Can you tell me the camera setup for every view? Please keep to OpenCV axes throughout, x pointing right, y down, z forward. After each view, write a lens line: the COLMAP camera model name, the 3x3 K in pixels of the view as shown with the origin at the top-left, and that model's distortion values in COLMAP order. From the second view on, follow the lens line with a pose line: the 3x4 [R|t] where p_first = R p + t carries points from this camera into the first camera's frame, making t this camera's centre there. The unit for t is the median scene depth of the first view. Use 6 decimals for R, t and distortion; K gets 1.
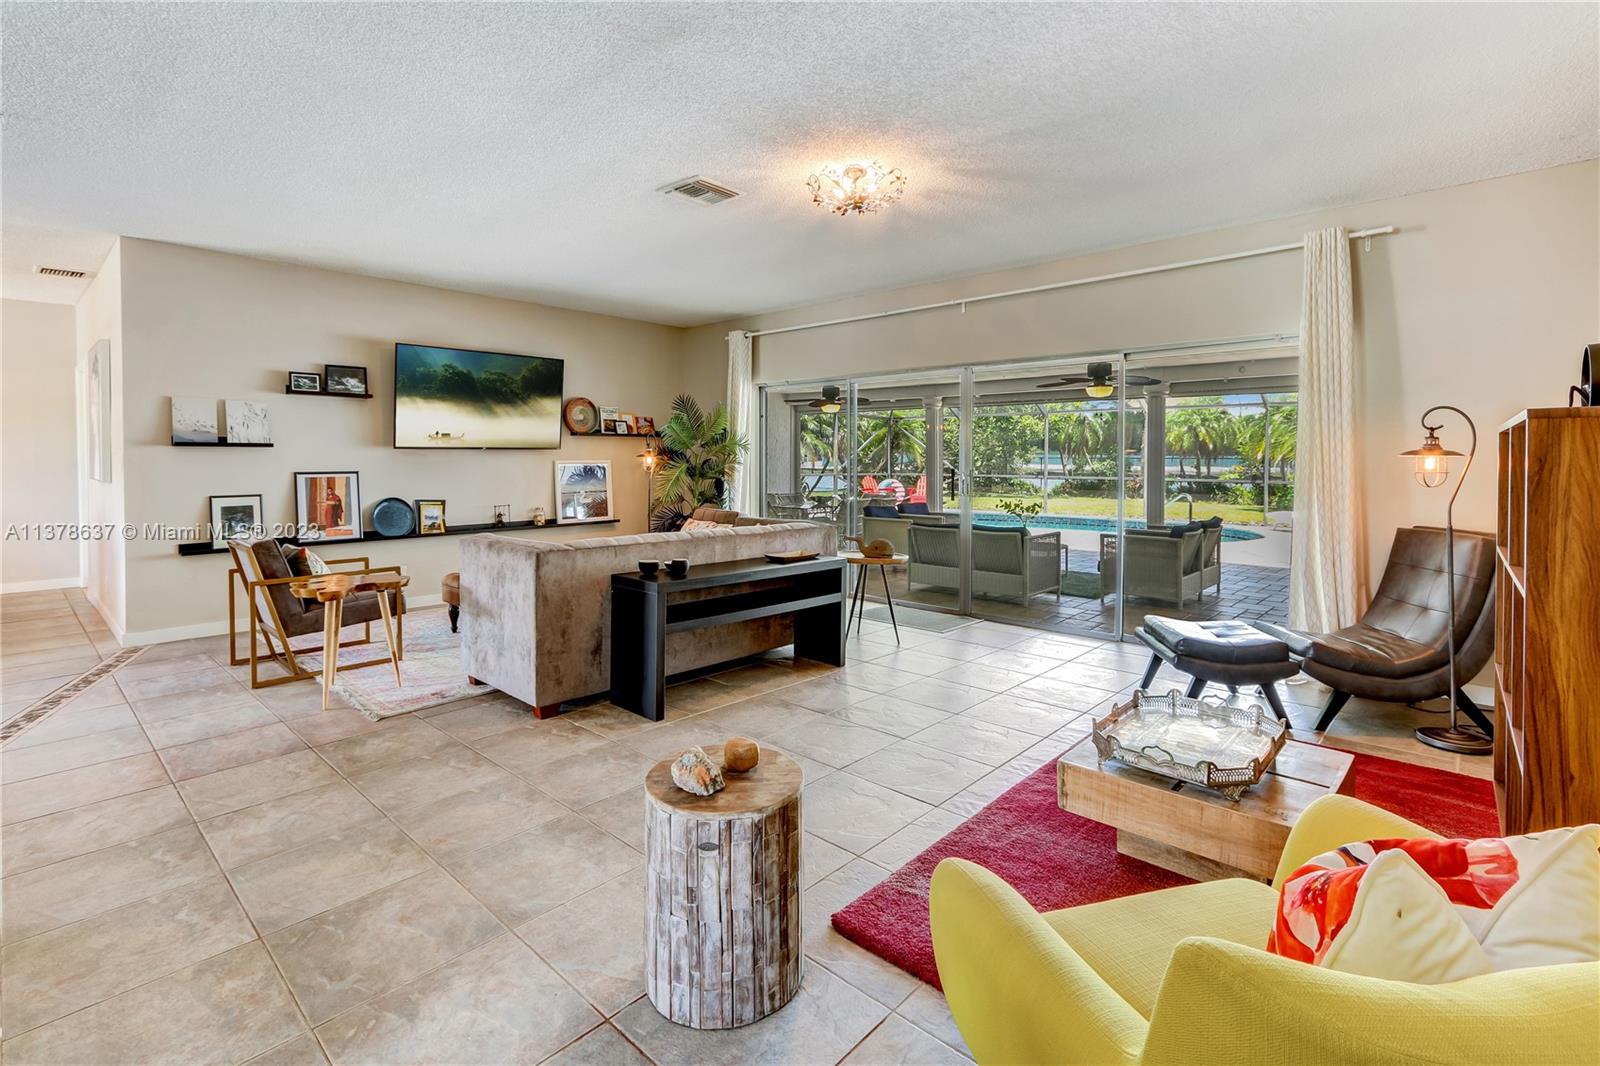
lens RADIAL K [[743.5, 0, 814.2], [0, 743.5, 463.6], [0, 0, 1]] dist [-0.001774, 0.002978]
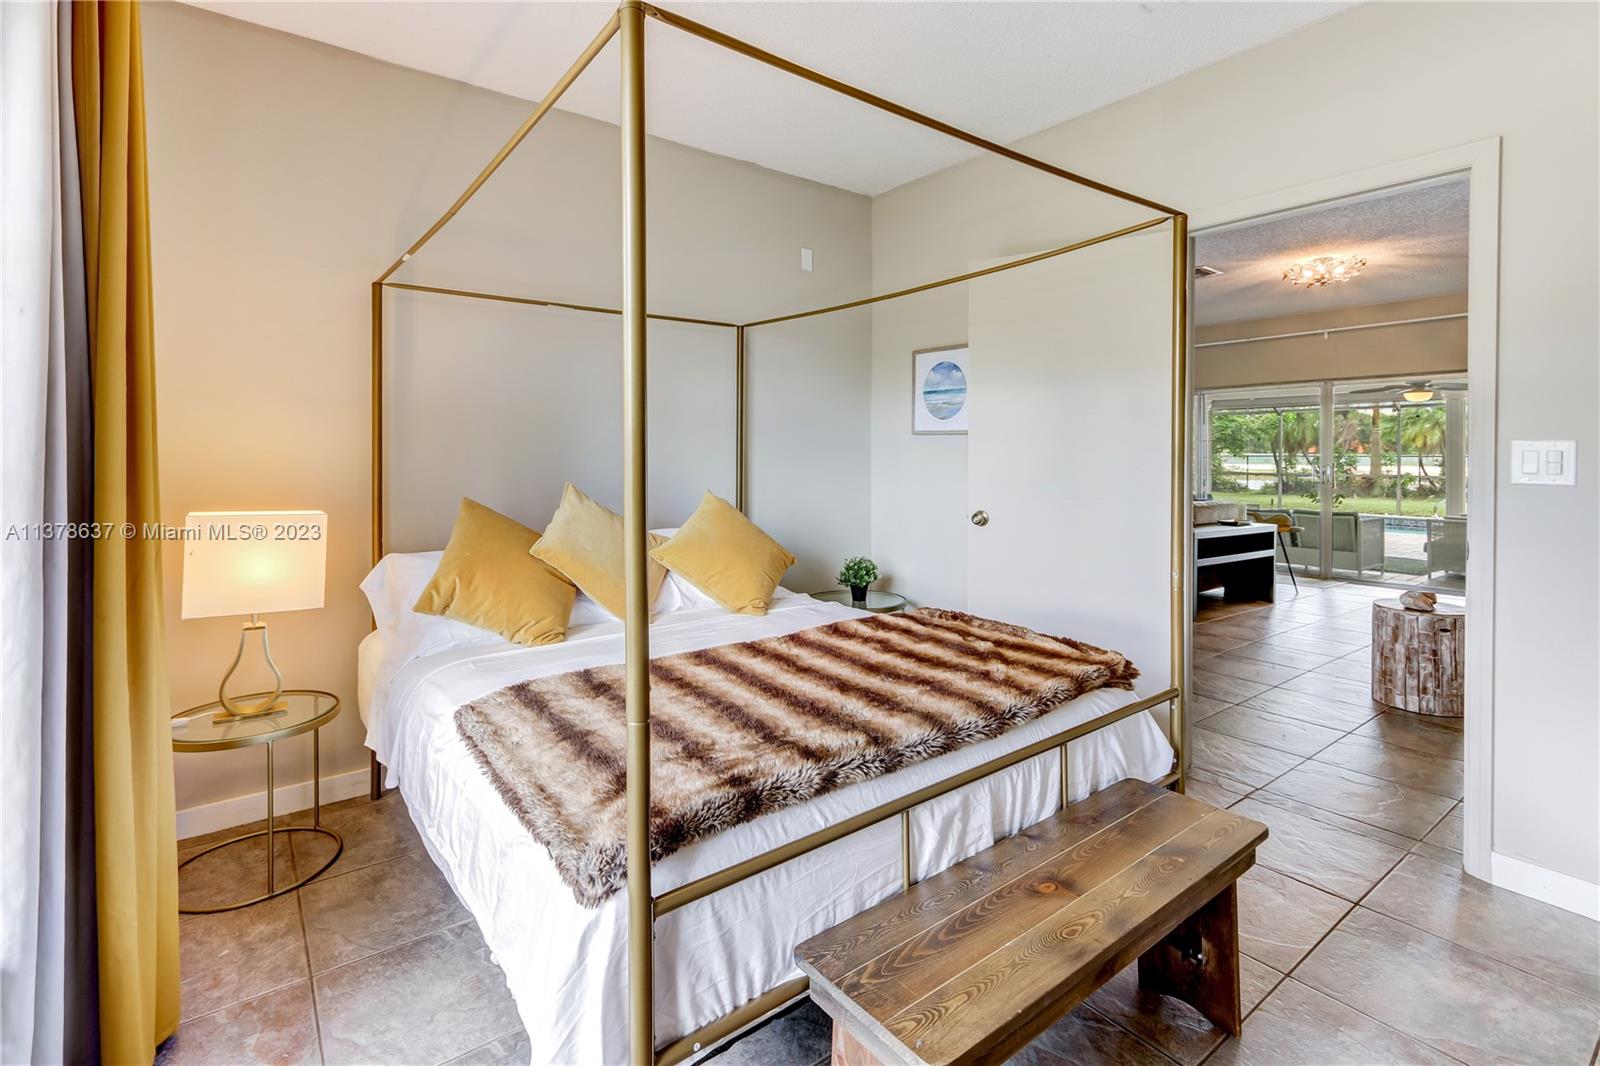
lens RADIAL K [[743.5, 0, 793.7], [0, 743.5, 454.6], [0, 0, 1]] dist [-0.001774, 0.002978]
pose [[0.981594, 0.006789, -0.190860, -0.644357], [-0.008699, 0.999920, -0.009173, 0.018864], [0.190782, 0.010665, 0.981574, -0.597480]]
